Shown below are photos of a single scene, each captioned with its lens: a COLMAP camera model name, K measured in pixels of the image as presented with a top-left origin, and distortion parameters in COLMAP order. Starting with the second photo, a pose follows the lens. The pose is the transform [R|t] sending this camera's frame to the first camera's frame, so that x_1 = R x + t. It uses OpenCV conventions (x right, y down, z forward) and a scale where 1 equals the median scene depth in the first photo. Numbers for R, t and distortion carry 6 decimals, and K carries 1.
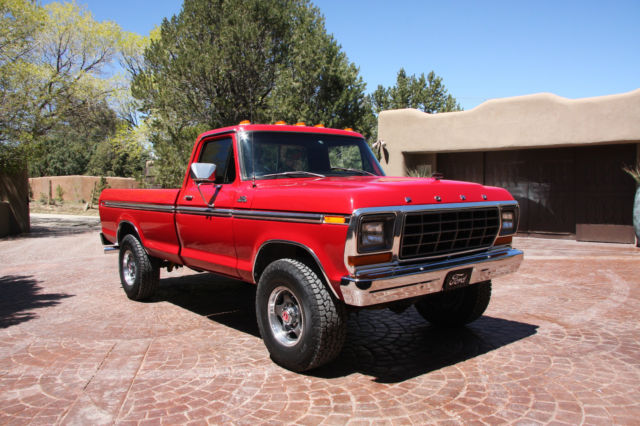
lens RADIAL K [[537.5, 0, 320.0], [0, 537.5, 213.0], [0, 0, 1]] dist [-0.151164, 0.182309]
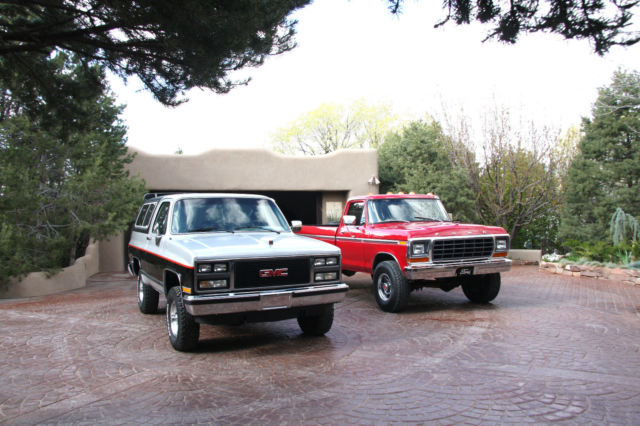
lens RADIAL K [[537.5, 0, 320.0], [0, 537.5, 213.0], [0, 0, 1]] dist [-0.151164, 0.182309]
pose [[0.957827, -0.009952, -0.287172, 0.241223], [-0.005304, 0.998617, -0.052298, 0.004356], [0.287296, 0.051616, 0.956450, -0.912243]]
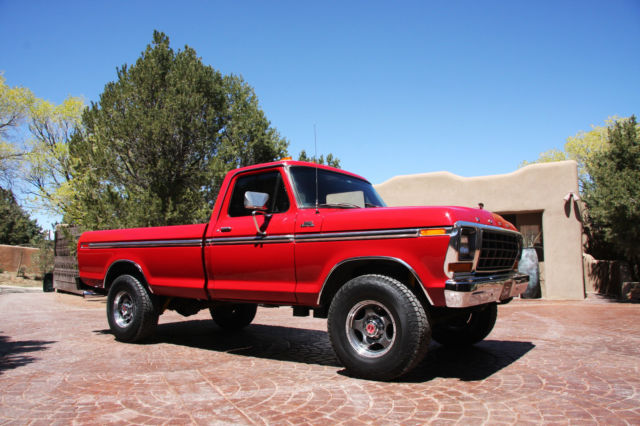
lens RADIAL K [[497.6, 0, 323.2], [0, 497.6, 211.6], [0, 0, 1]] dist [-0.175040, 0.137178]
pose [[0.963373, 0.035153, 0.265850, -0.321584], [0.007738, 0.987314, -0.158591, 0.089963], [-0.268053, 0.154839, 0.950880, 0.048307]]
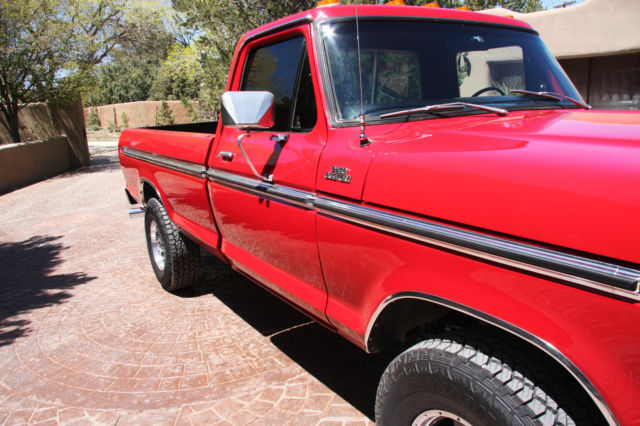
lens RADIAL K [[495.9, 0, 317.9], [0, 495.9, 216.2], [0, 0, 1]] dist [-0.180740, 0.144276]
pose [[0.993356, -0.014788, -0.114124, -0.098987], [0.035375, 0.982931, 0.180544, -0.055403], [0.109506, -0.183382, 0.976924, 0.516045]]
